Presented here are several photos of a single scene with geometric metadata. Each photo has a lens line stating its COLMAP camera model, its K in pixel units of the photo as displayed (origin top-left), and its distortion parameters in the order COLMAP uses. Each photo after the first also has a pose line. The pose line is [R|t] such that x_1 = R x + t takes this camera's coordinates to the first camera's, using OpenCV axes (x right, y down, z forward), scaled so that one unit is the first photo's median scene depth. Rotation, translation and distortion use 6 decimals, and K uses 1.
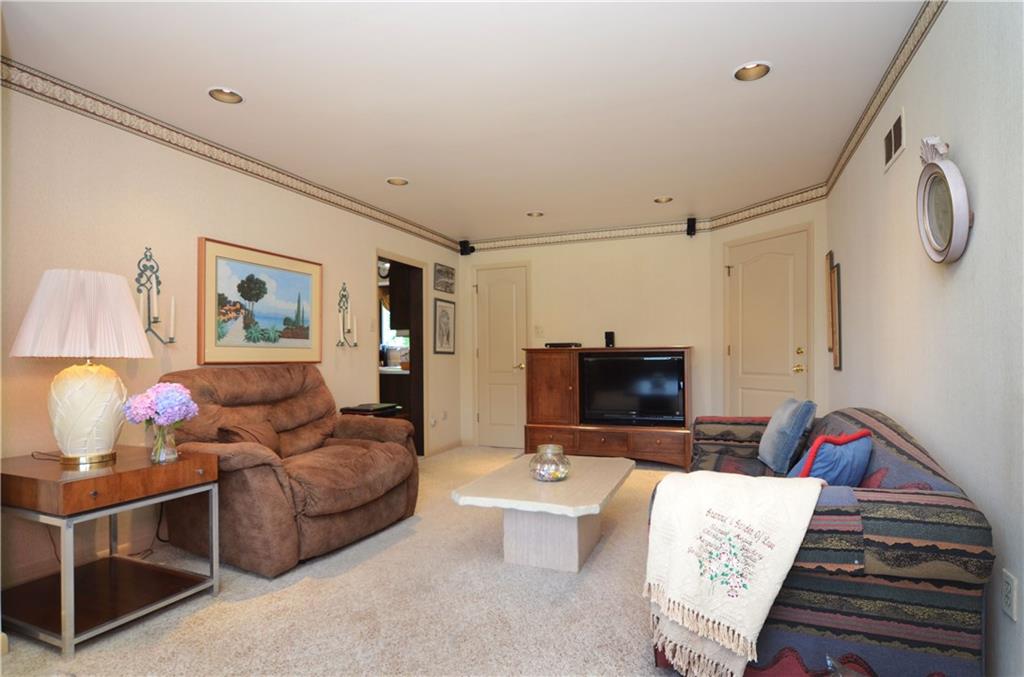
lens RADIAL K [[580.1, 0, 513.2], [0, 580.1, 350.7], [0, 0, 1]] dist [0.003677, 0.000993]
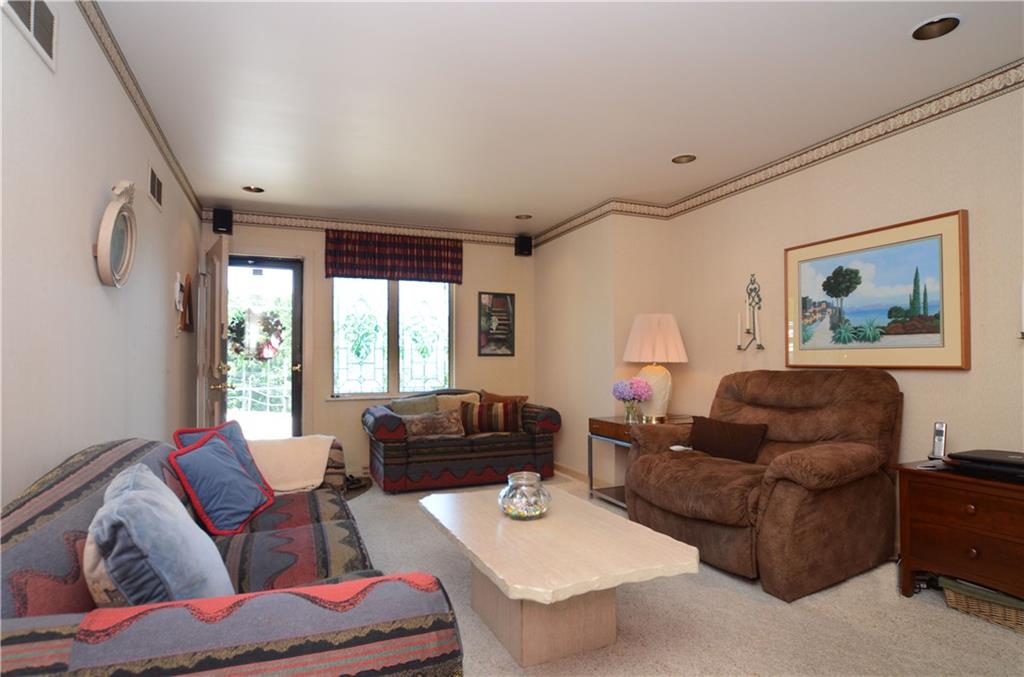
lens RADIAL K [[580.1, 0, 513.2], [0, 580.1, 350.7], [0, 0, 1]] dist [0.003677, 0.000993]
pose [[-0.719363, -0.008101, -0.694587, 0.526745], [0.014904, 0.999522, -0.027092, 0.012949], [0.694474, -0.029841, -0.718898, 1.305140]]
